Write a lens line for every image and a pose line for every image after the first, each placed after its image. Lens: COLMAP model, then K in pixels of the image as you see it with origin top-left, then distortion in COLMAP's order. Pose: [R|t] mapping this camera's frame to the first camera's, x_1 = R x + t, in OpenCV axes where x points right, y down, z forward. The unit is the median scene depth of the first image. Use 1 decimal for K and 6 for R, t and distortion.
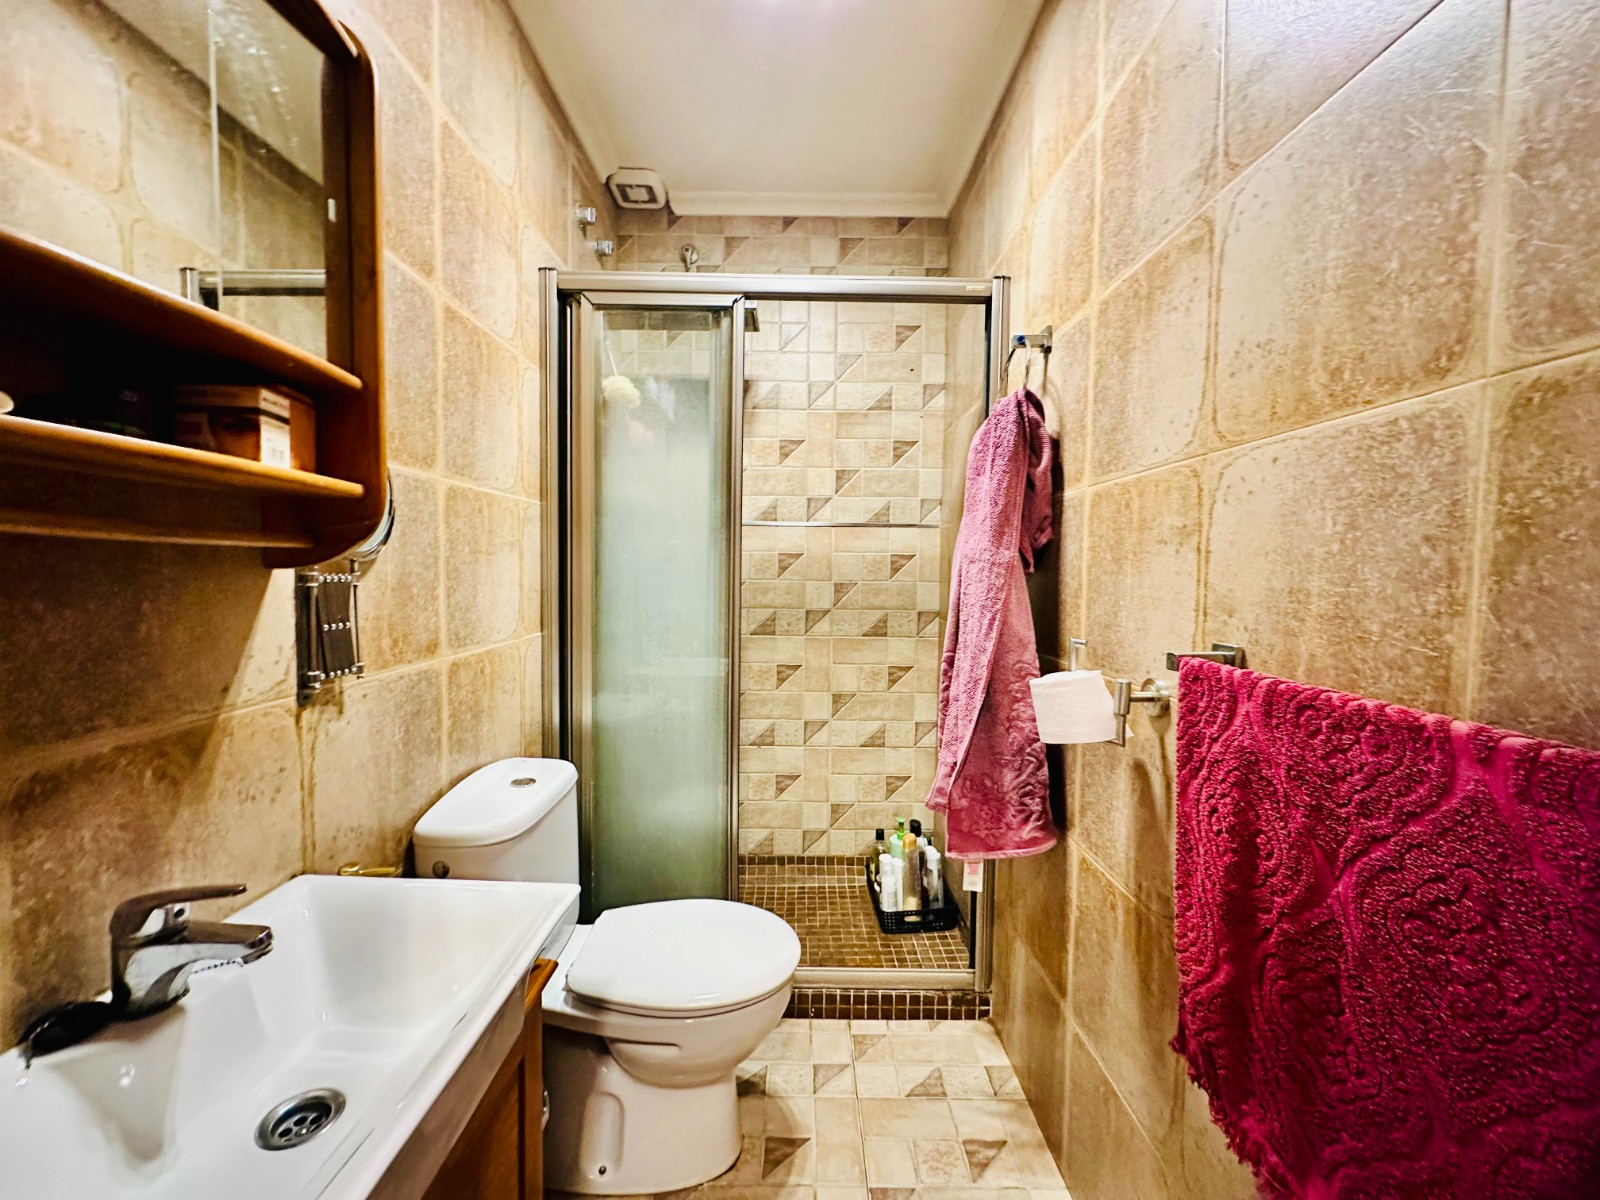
lens RADIAL K [[638.3, 0, 797.8], [0, 638.3, 597.9], [0, 0, 1]] dist [-0.005659, 0.001448]
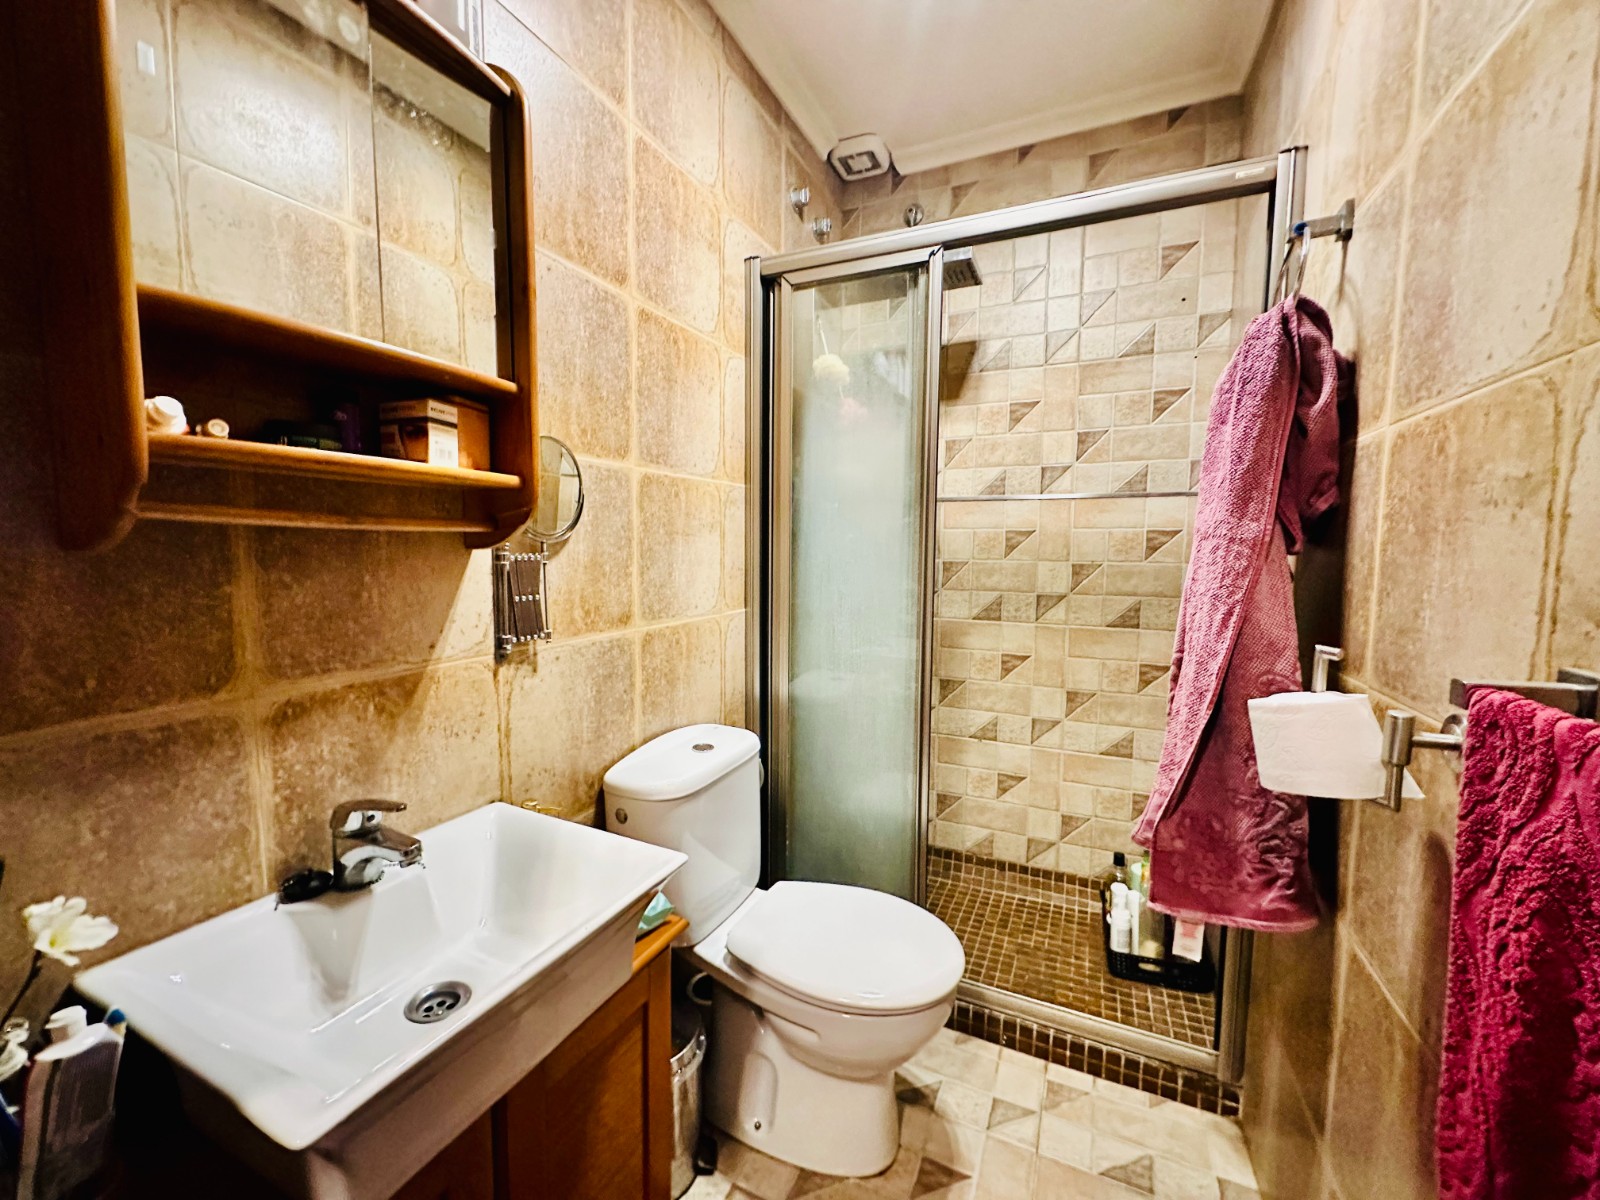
lens RADIAL K [[638.3, 0, 800.2], [0, 638.3, 598.6], [0, 0, 1]] dist [-0.005659, 0.001448]
pose [[0.905515, 0.029520, -0.423286, 0.170894], [-0.015467, 0.999210, 0.036597, -0.004064], [0.424032, -0.026592, 0.905257, 0.105474]]
